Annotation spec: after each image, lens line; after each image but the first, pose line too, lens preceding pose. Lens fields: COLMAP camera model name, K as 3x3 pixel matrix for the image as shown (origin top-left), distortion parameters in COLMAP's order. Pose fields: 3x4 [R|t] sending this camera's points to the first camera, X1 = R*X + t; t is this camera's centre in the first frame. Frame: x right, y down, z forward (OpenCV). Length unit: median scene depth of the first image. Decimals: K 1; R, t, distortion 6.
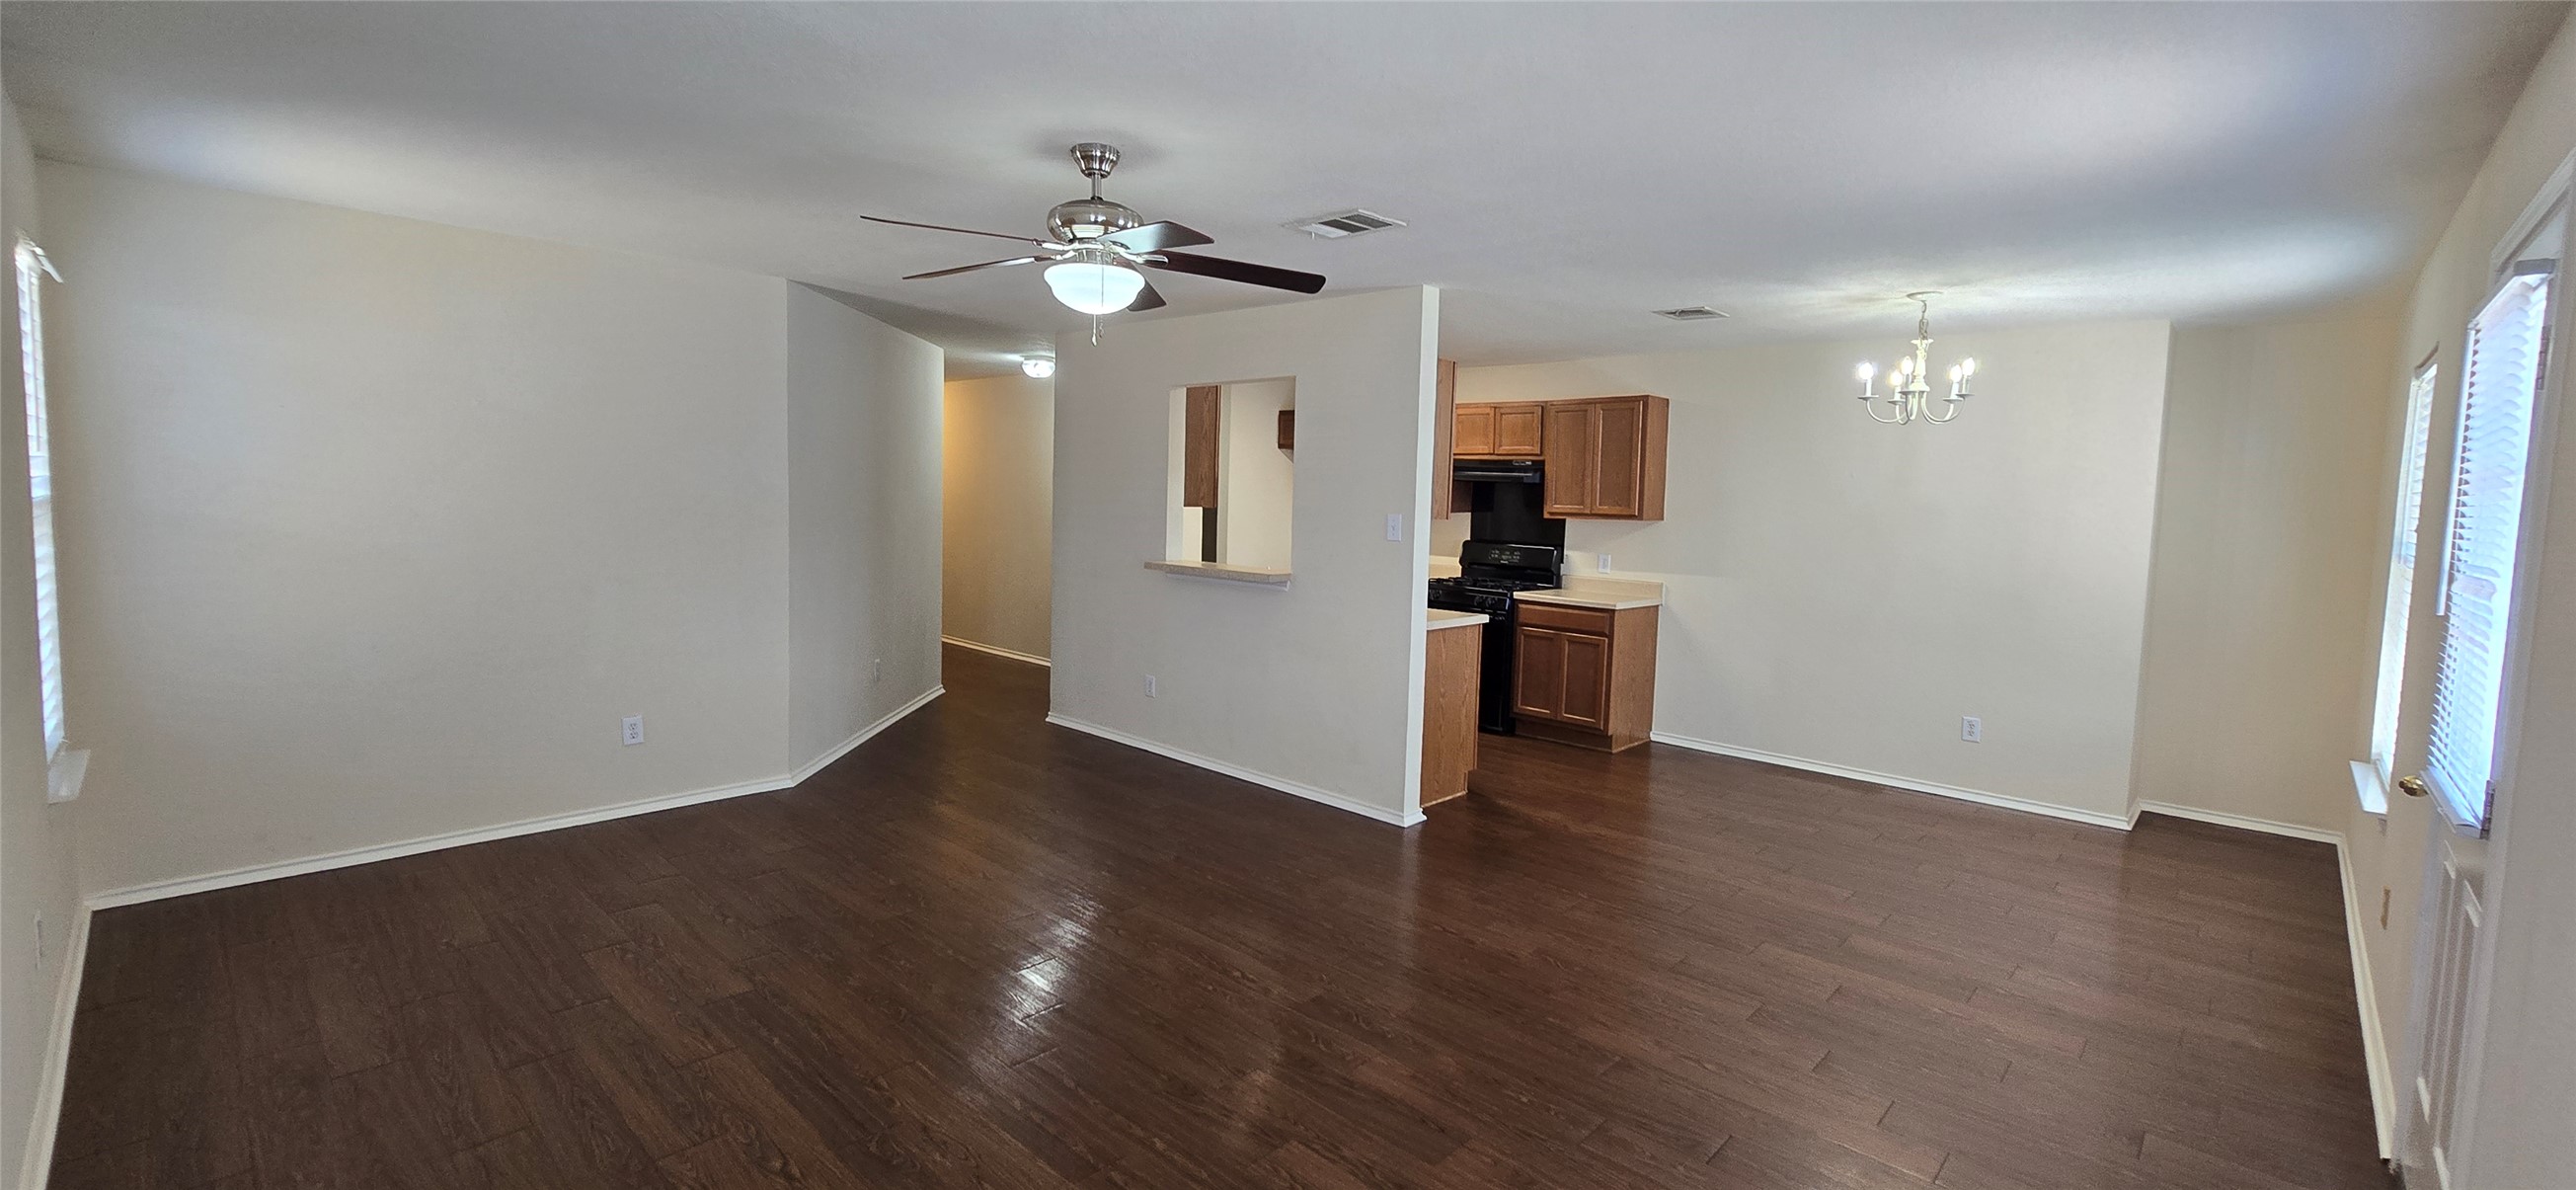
lens RADIAL K [[1061.3, 0, 1291.6], [0, 1061.3, 578.1], [0, 0, 1]] dist [-0.001870, -0.000285]
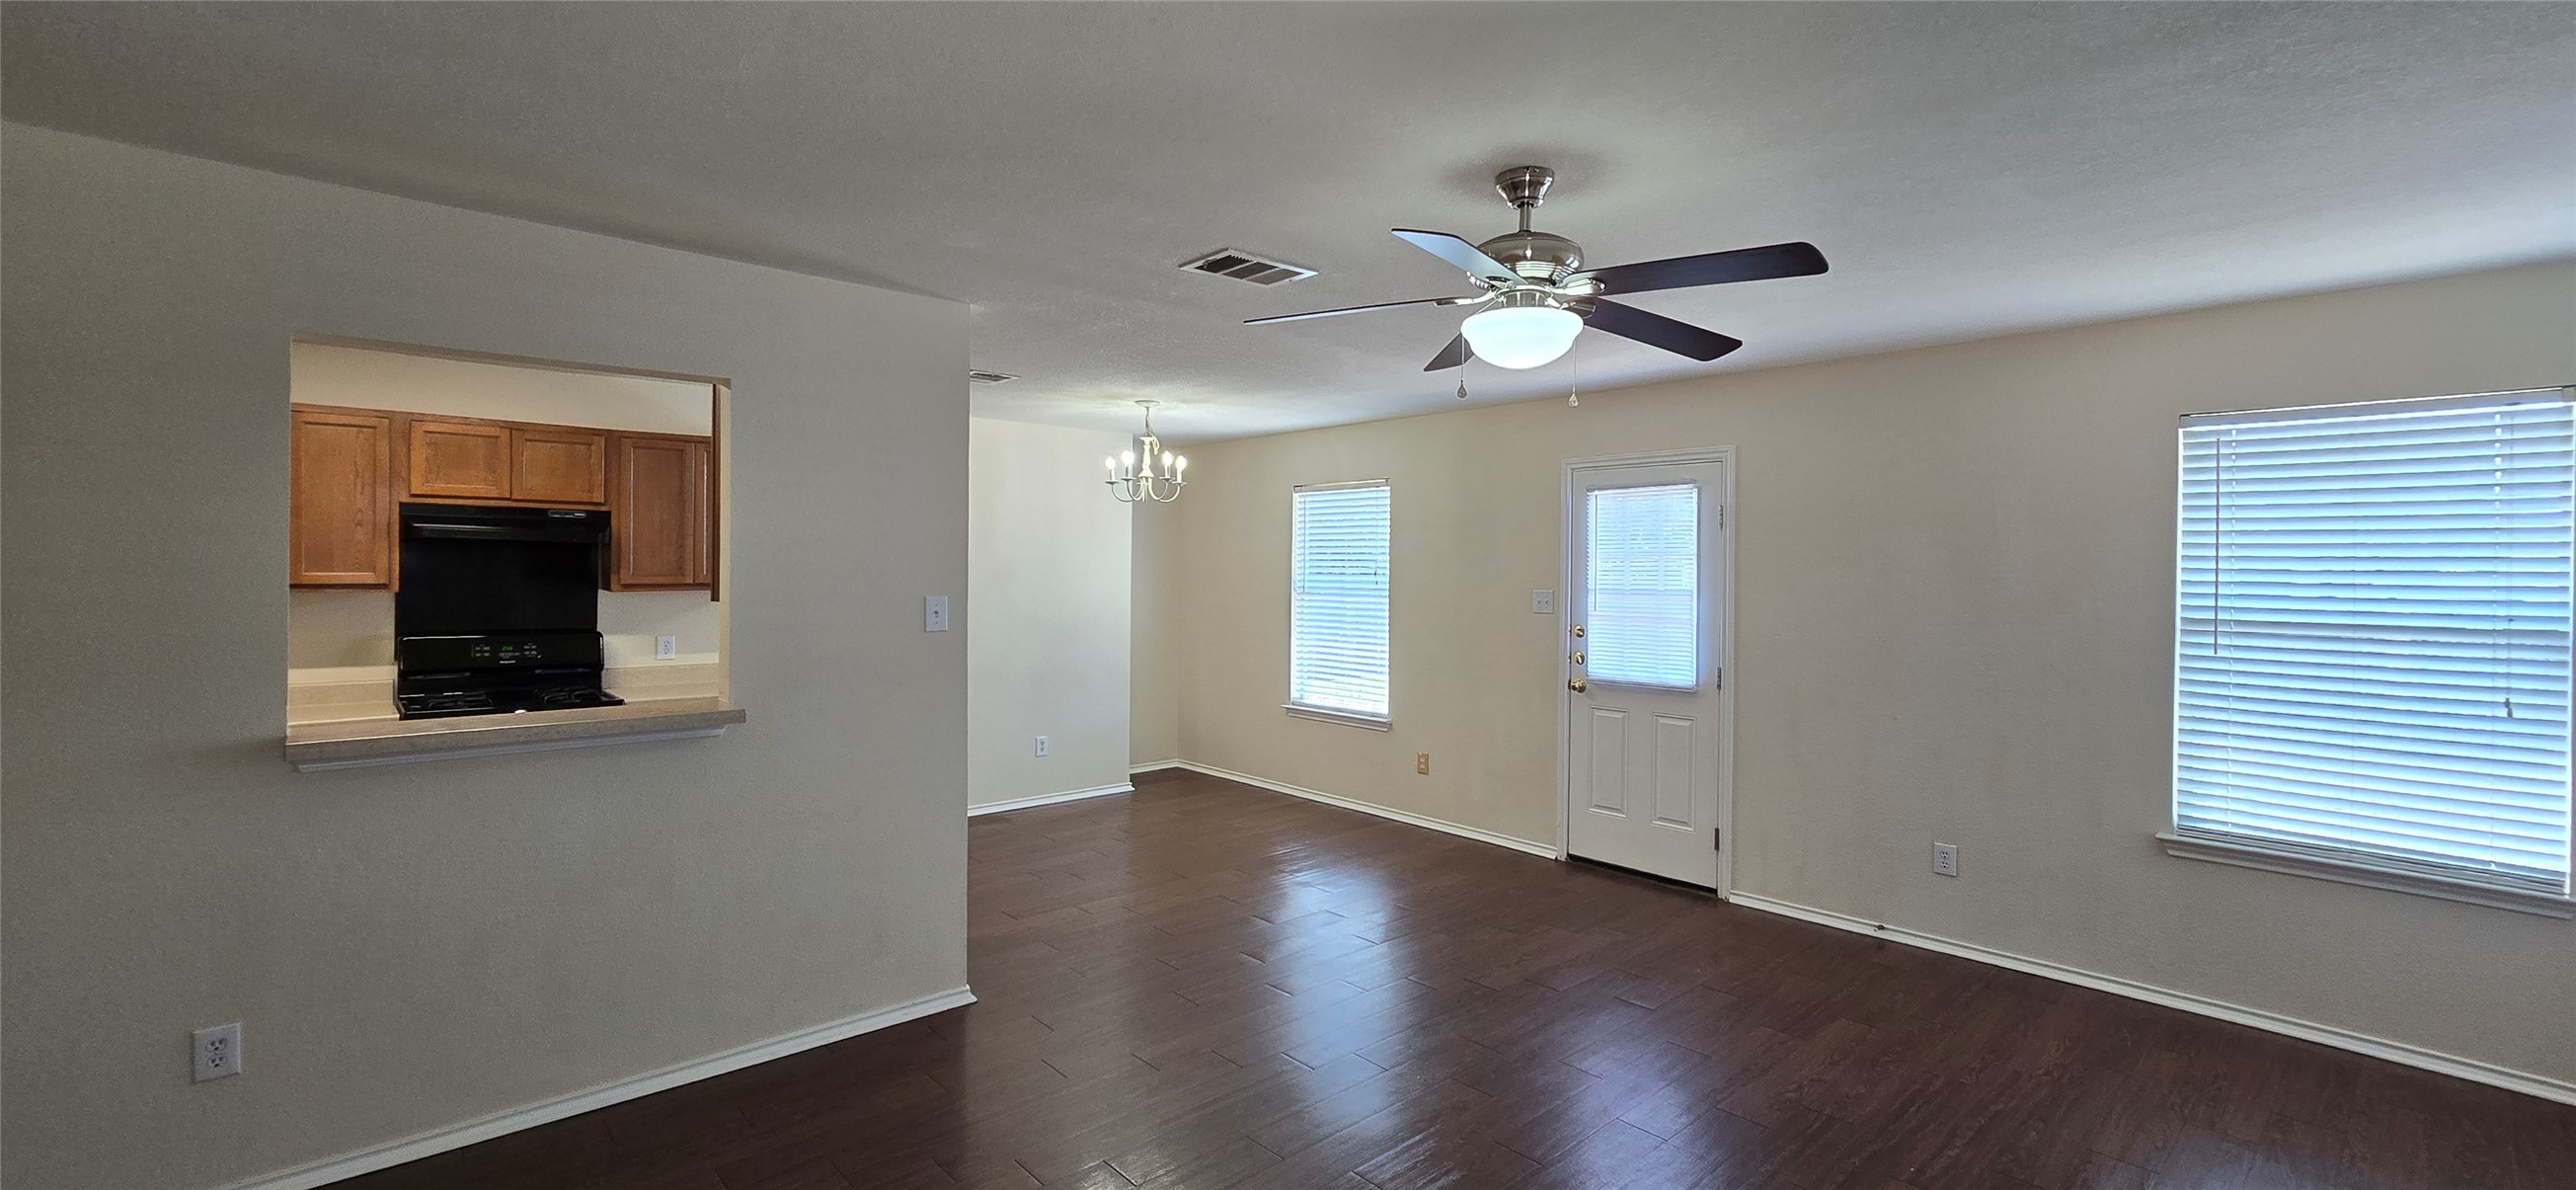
lens RADIAL K [[1061.3, 0, 1291.6], [0, 1061.3, 578.1], [0, 0, 1]] dist [-0.001870, -0.000285]
pose [[0.072326, -0.034904, 0.996770, -0.456962], [0.076291, 0.996653, 0.029364, -0.053992], [-0.994459, 0.073921, 0.074747, 0.506986]]
